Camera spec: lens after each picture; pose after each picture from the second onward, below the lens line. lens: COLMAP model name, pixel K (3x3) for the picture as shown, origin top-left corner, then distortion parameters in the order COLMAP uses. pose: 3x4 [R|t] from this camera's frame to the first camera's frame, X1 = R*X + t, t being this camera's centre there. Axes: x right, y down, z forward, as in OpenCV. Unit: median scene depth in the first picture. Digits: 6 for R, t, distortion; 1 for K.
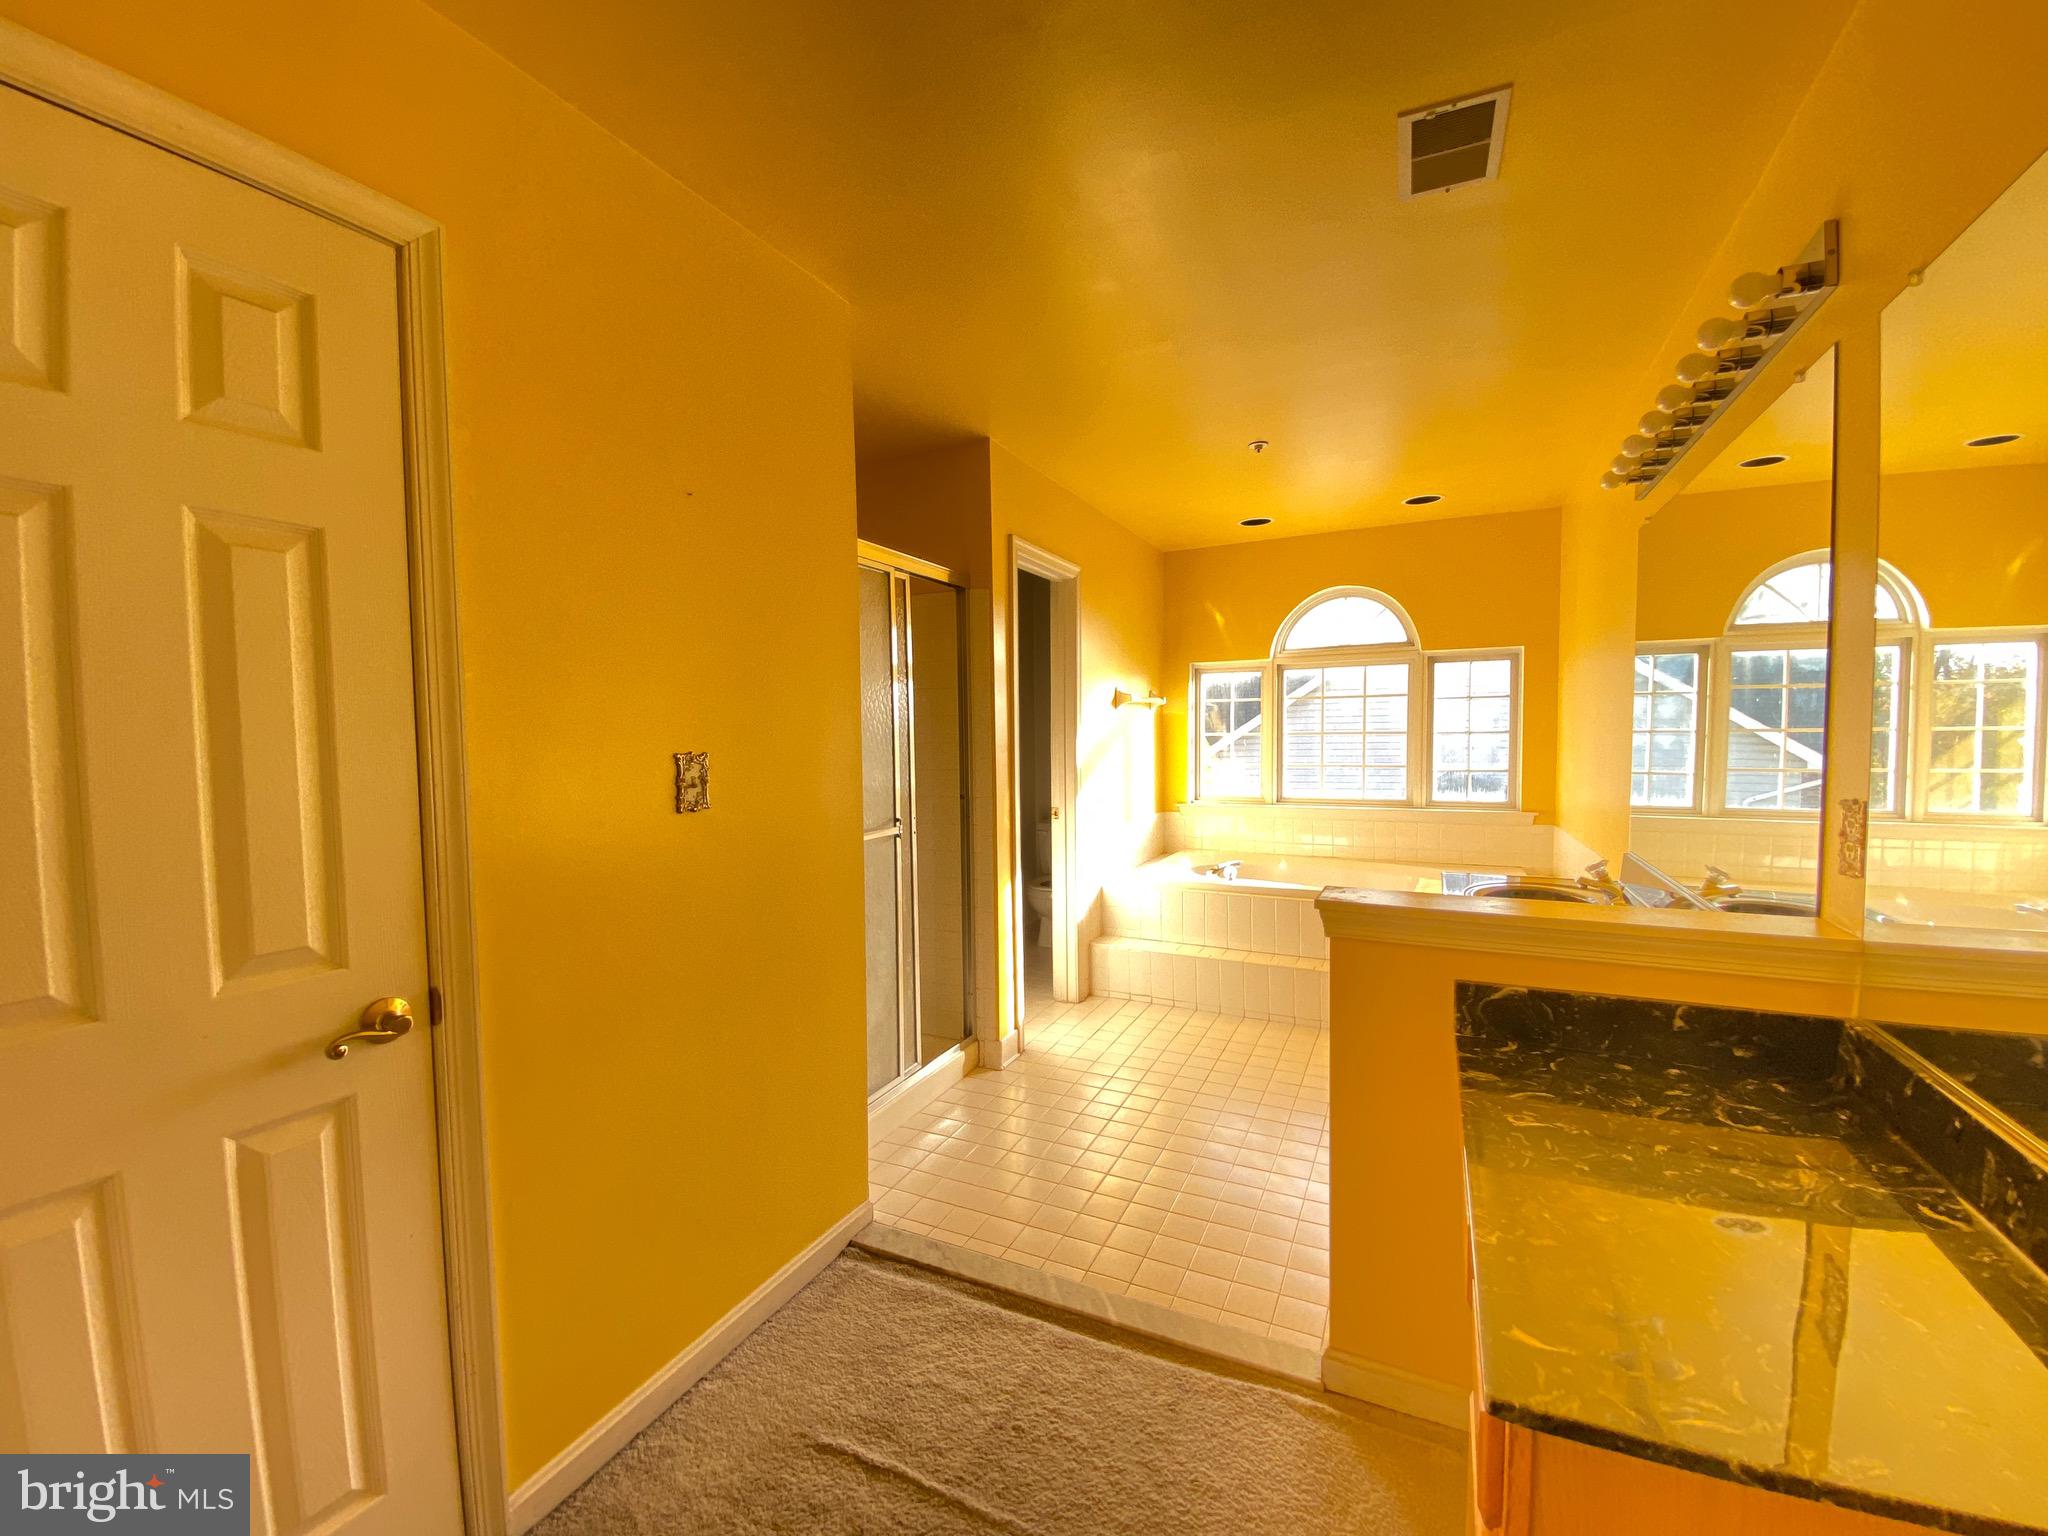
lens RADIAL K [[842.7, 0, 1005.9], [0, 842.7, 766.5], [0, 0, 1]] dist [-0.003770, -0.003867]
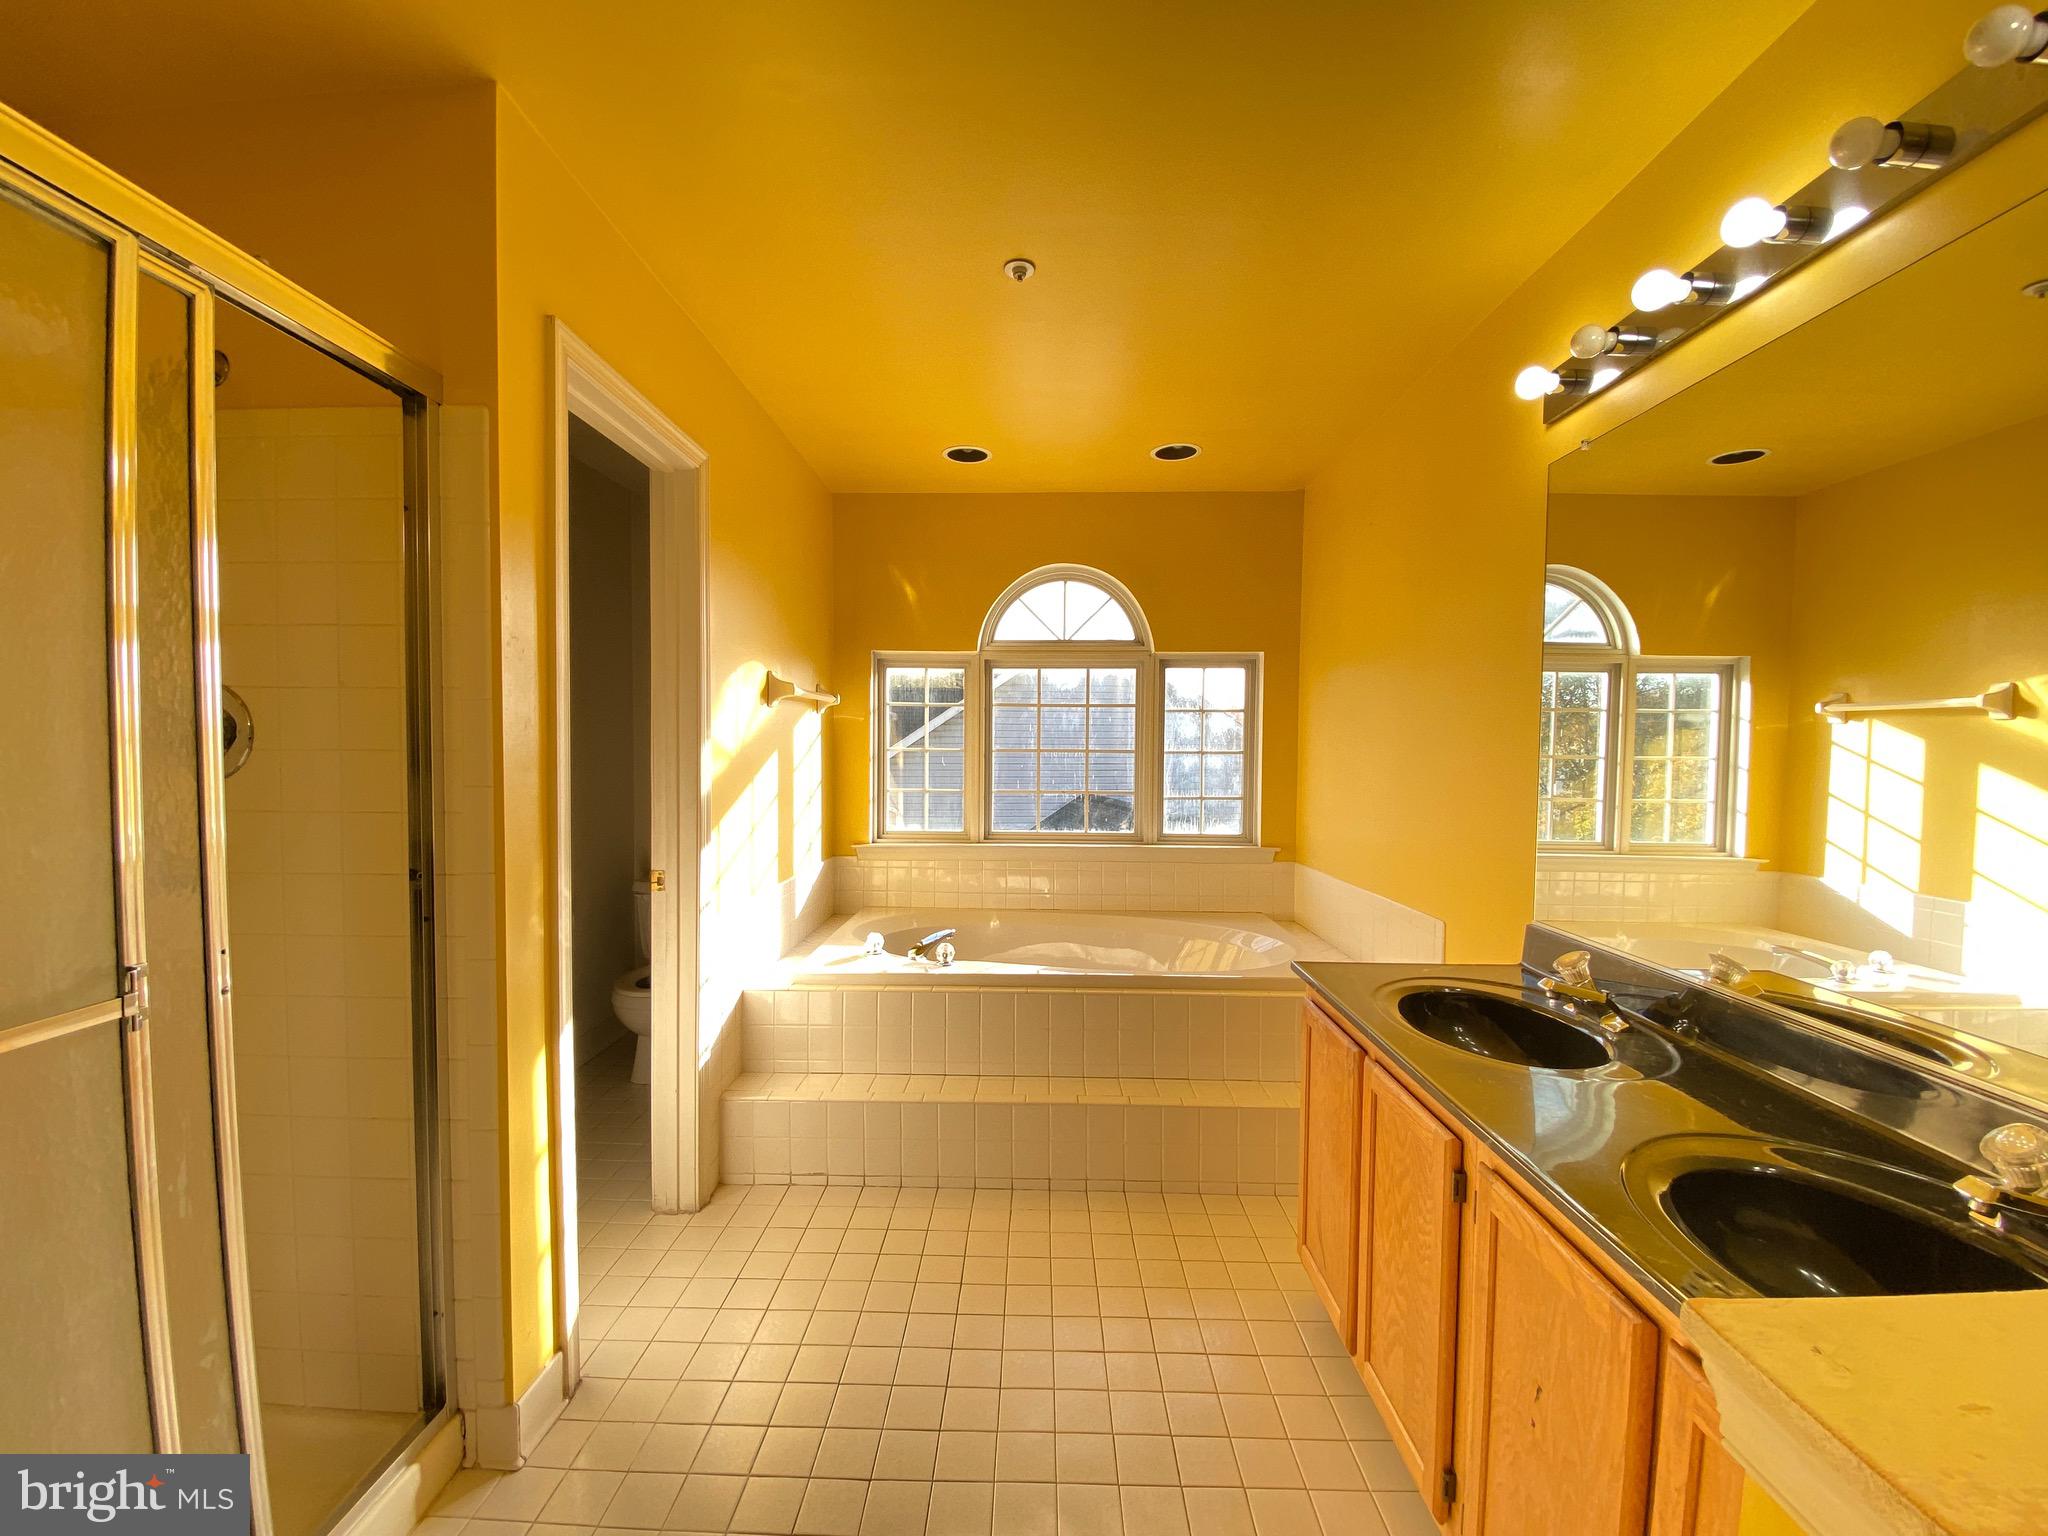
lens RADIAL K [[842.7, 0, 1029.9], [0, 842.7, 776.3], [0, 0, 1]] dist [-0.003770, -0.003867]
pose [[0.901385, 0.007507, 0.432953, 0.032743], [-0.004696, 0.999960, -0.007562, -0.010081], [-0.432993, 0.004783, 0.901385, 0.327027]]
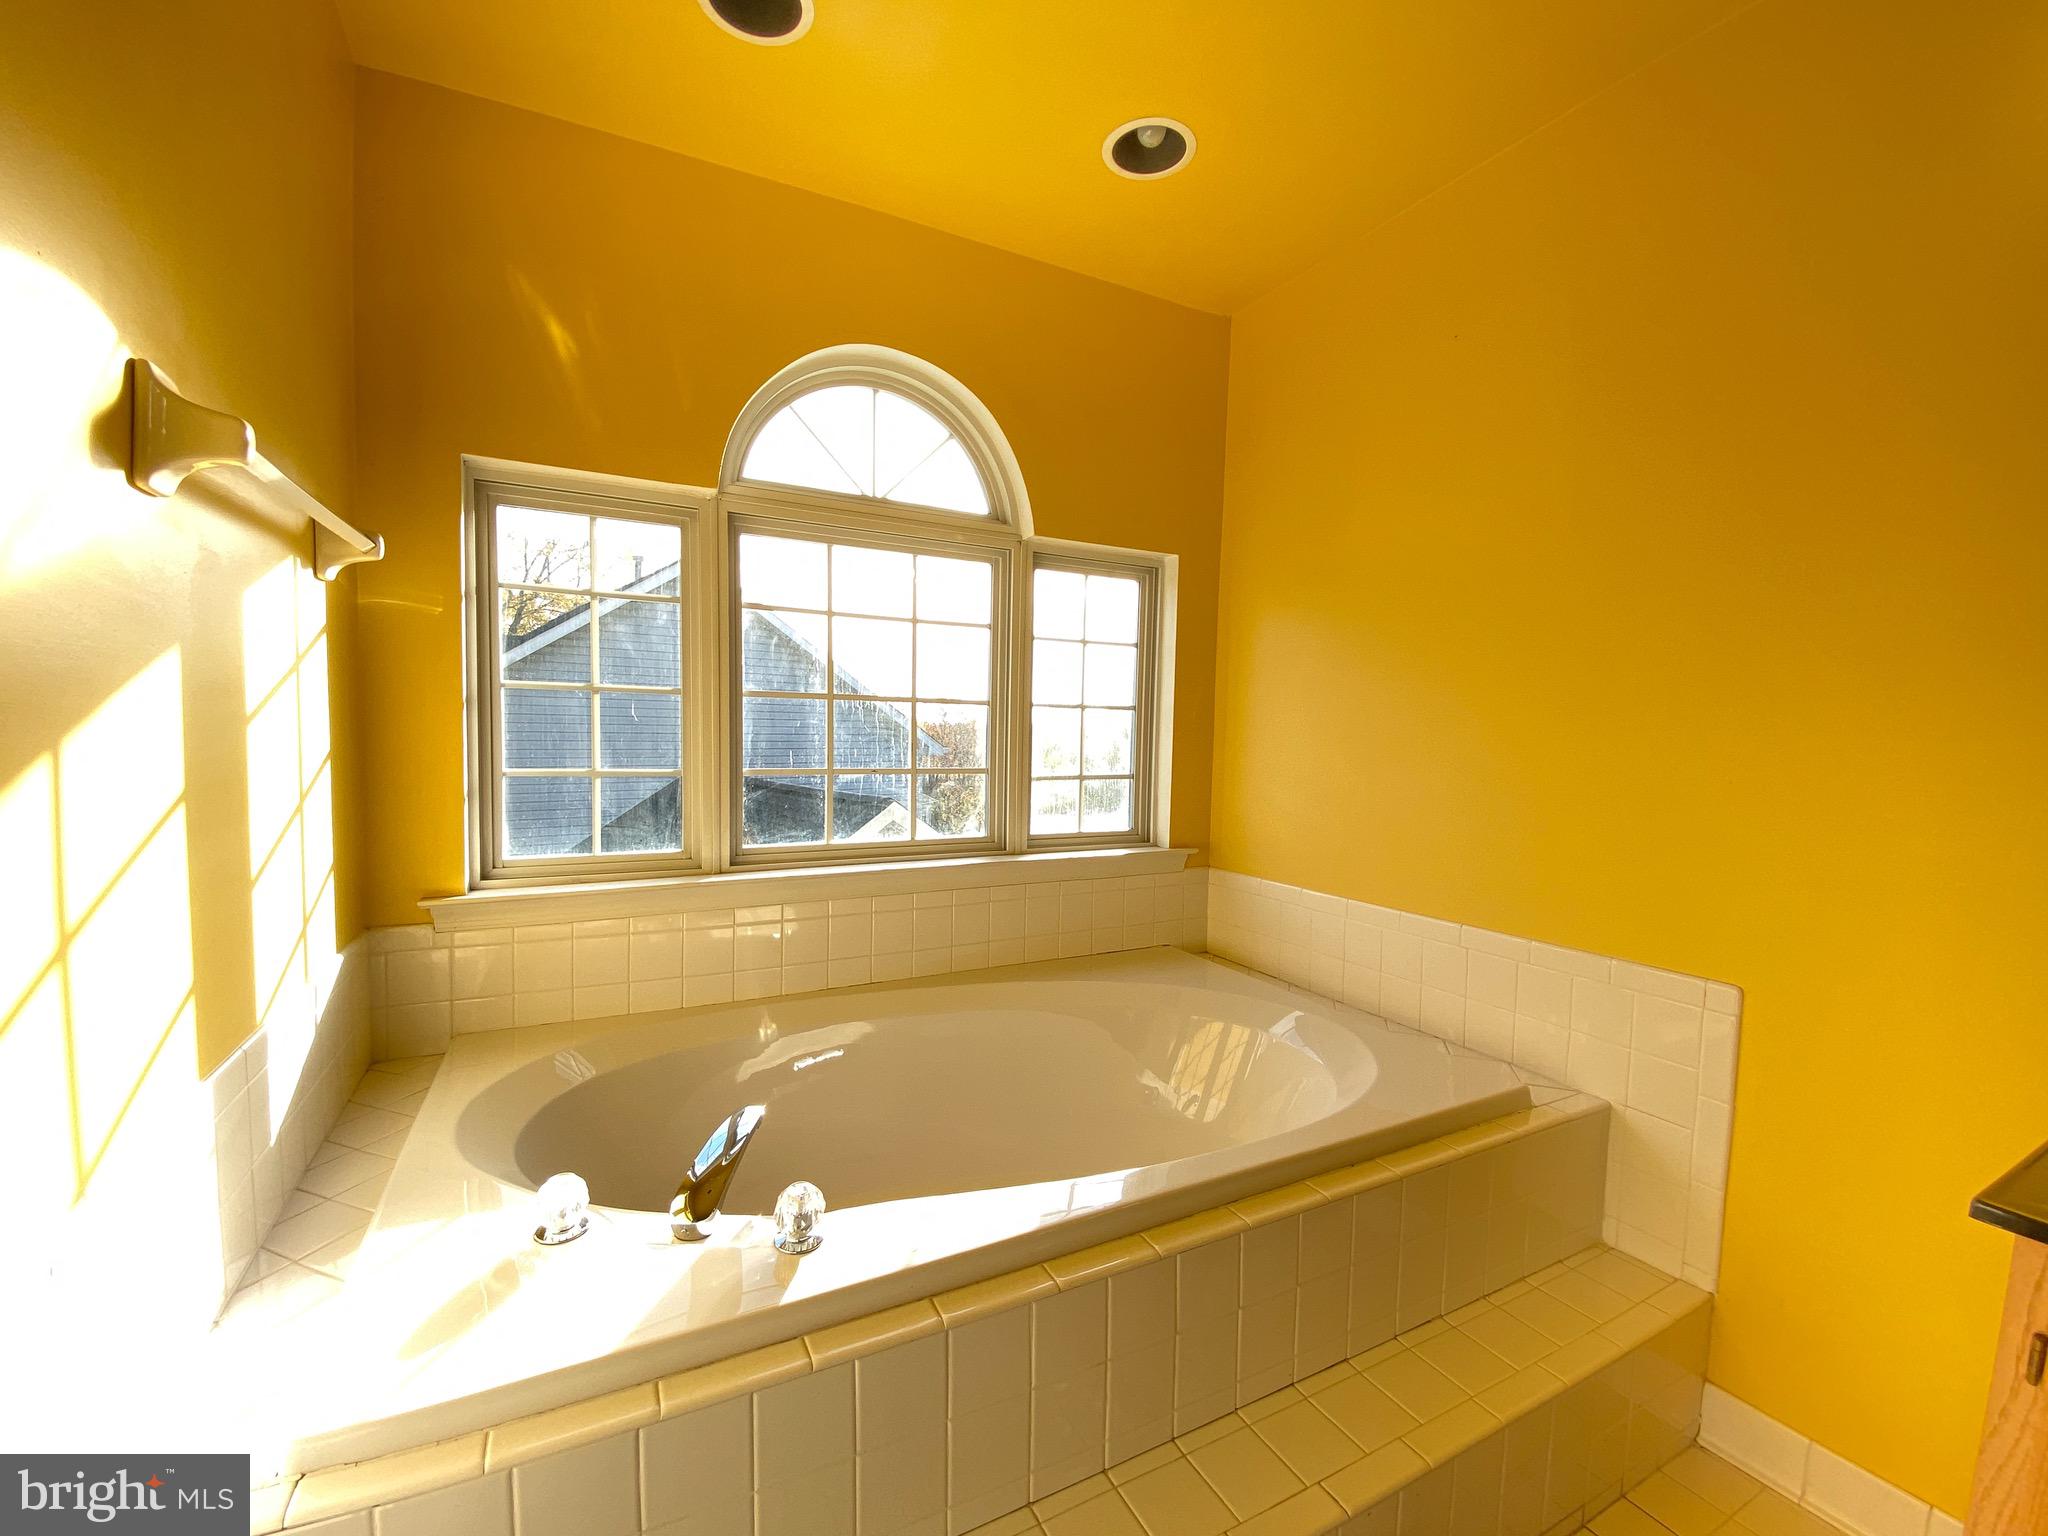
lens RADIAL K [[842.7, 0, 1051.8], [0, 842.7, 785.3], [0, 0, 1]] dist [-0.003770, -0.003867]
pose [[0.564990, -0.033411, 0.824421, 0.093772], [0.002211, 0.999238, 0.038981, -0.011444], [-0.825095, -0.020201, 0.564633, 0.731318]]
